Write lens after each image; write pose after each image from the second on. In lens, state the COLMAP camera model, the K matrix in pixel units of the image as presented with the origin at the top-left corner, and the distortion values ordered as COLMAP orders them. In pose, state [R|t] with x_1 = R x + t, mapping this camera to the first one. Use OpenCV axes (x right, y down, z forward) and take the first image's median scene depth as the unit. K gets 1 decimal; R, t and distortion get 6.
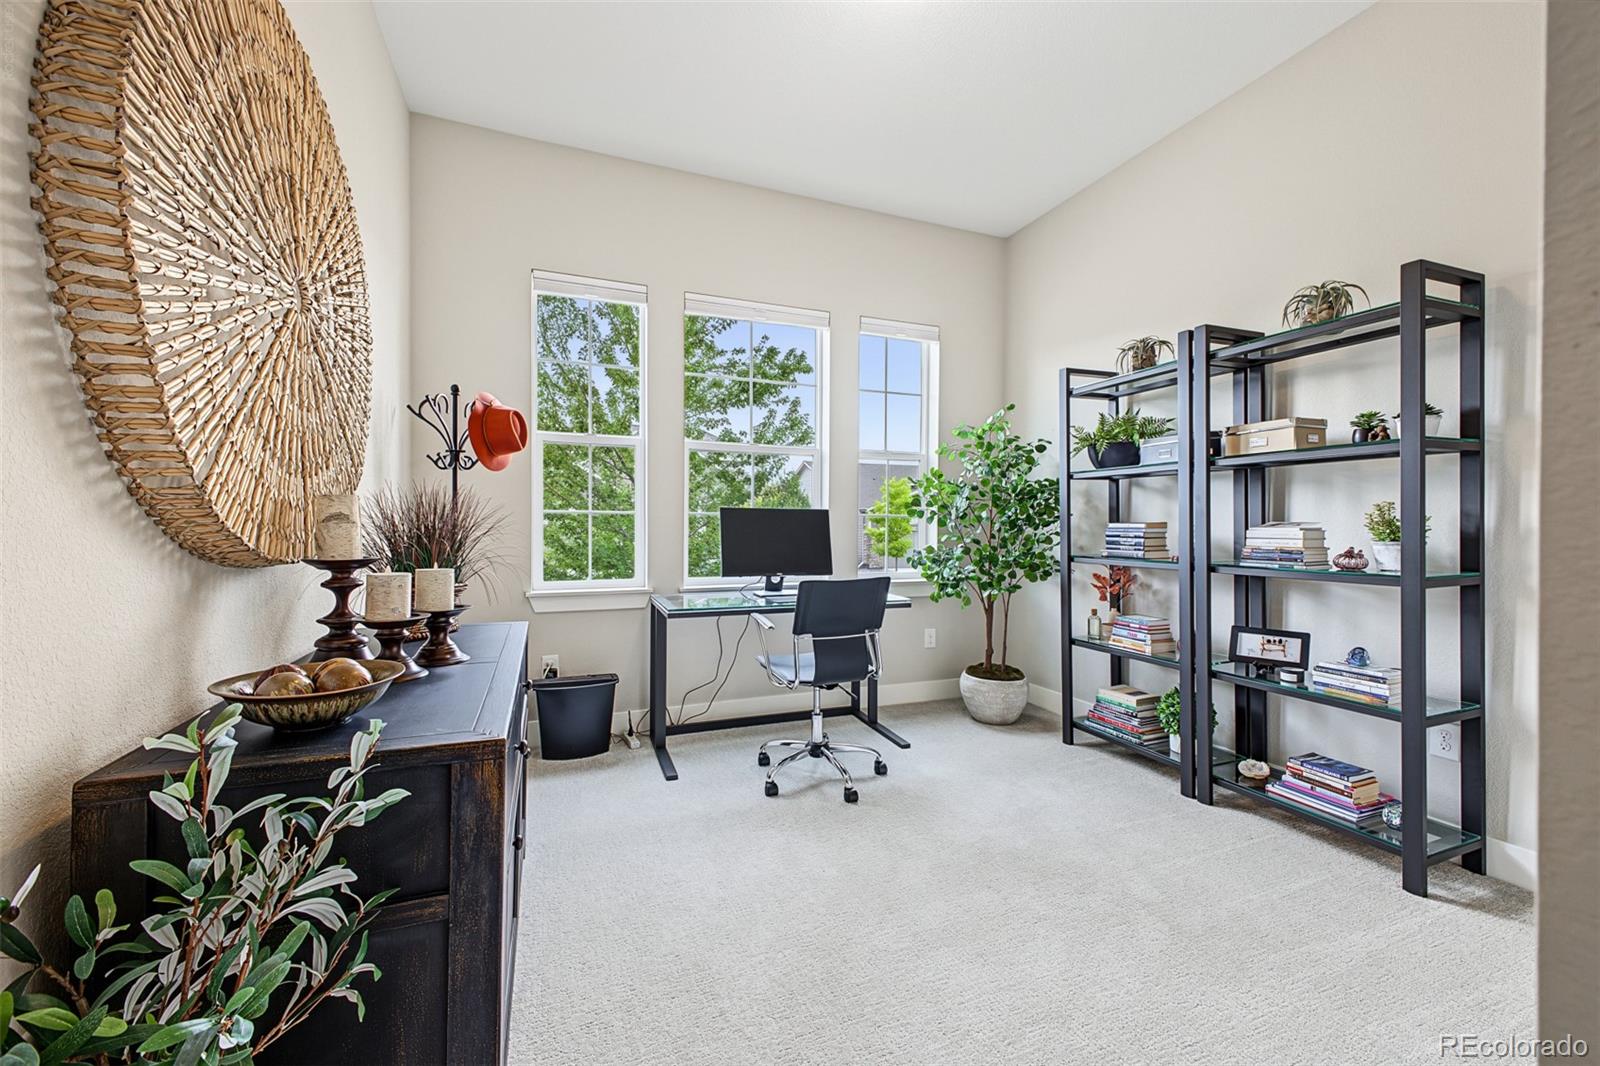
lens RADIAL K [[631.4, 0, 788.1], [0, 631.4, 526.1], [0, 0, 1]] dist [0.011430, -0.002682]
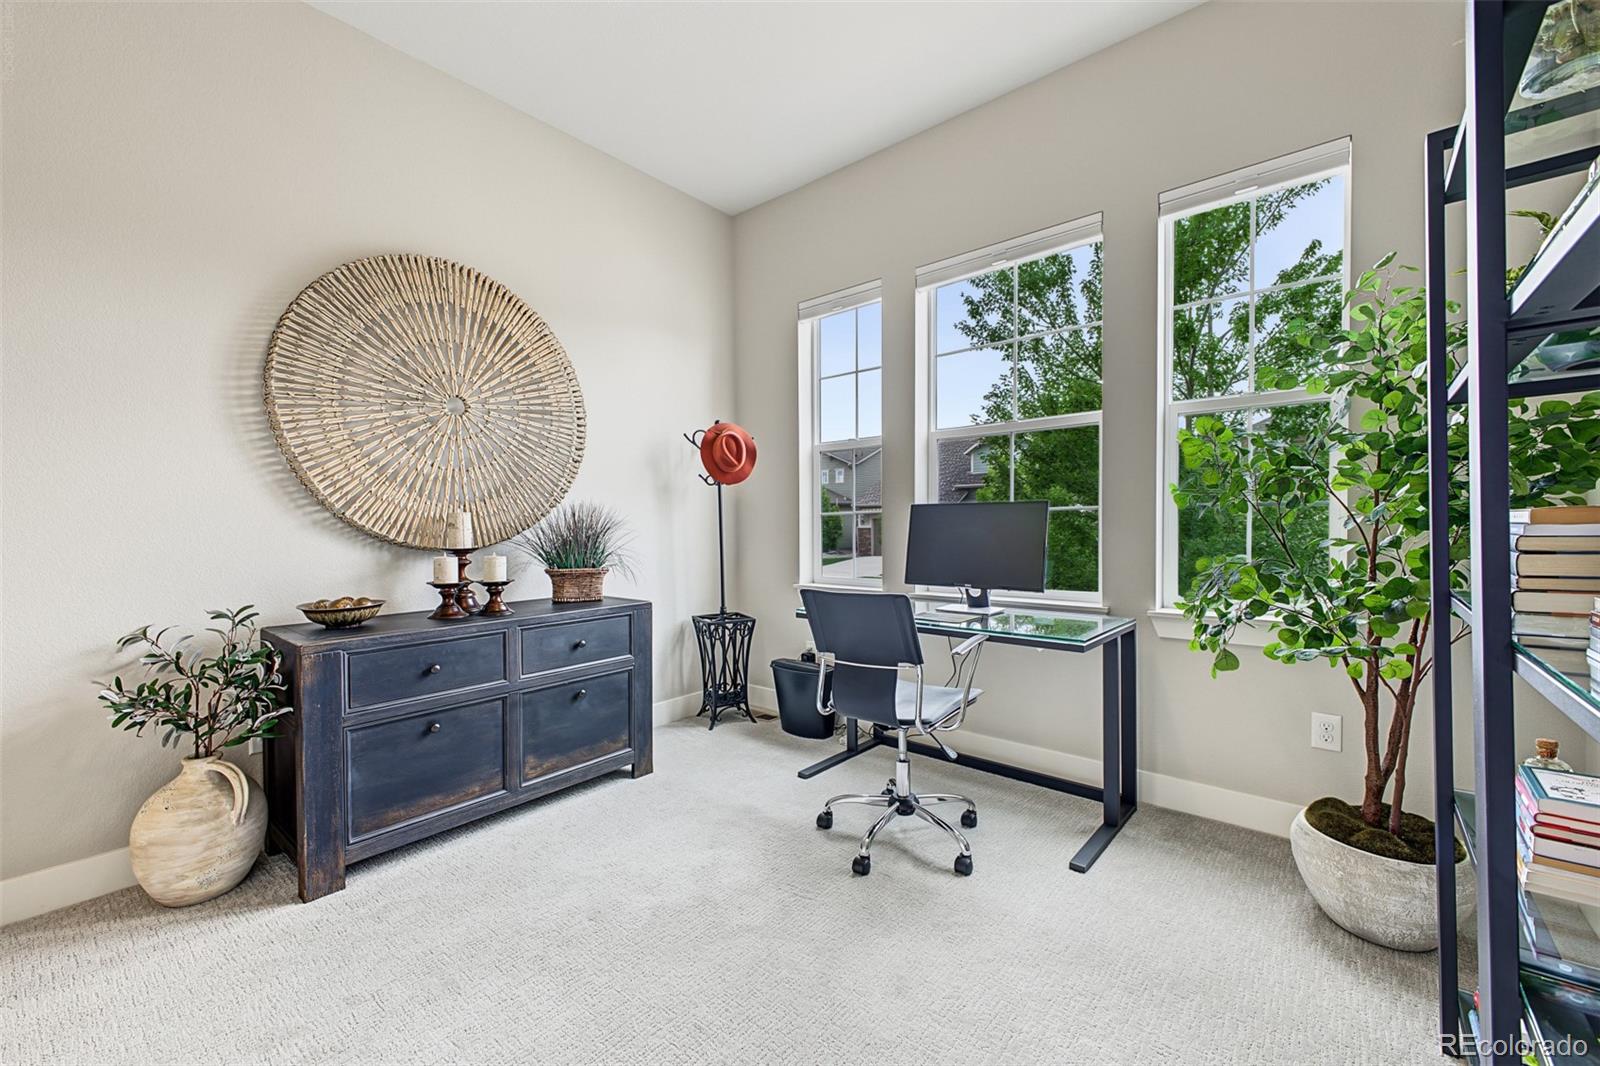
lens RADIAL K [[631.4, 0, 798.5], [0, 631.4, 529.7], [0, 0, 1]] dist [0.011430, -0.002682]
pose [[0.493246, 0.001337, -0.869889, 0.702935], [0.008610, 0.999942, 0.006419, -0.002466], [0.869847, -0.010656, 0.493207, 0.506852]]
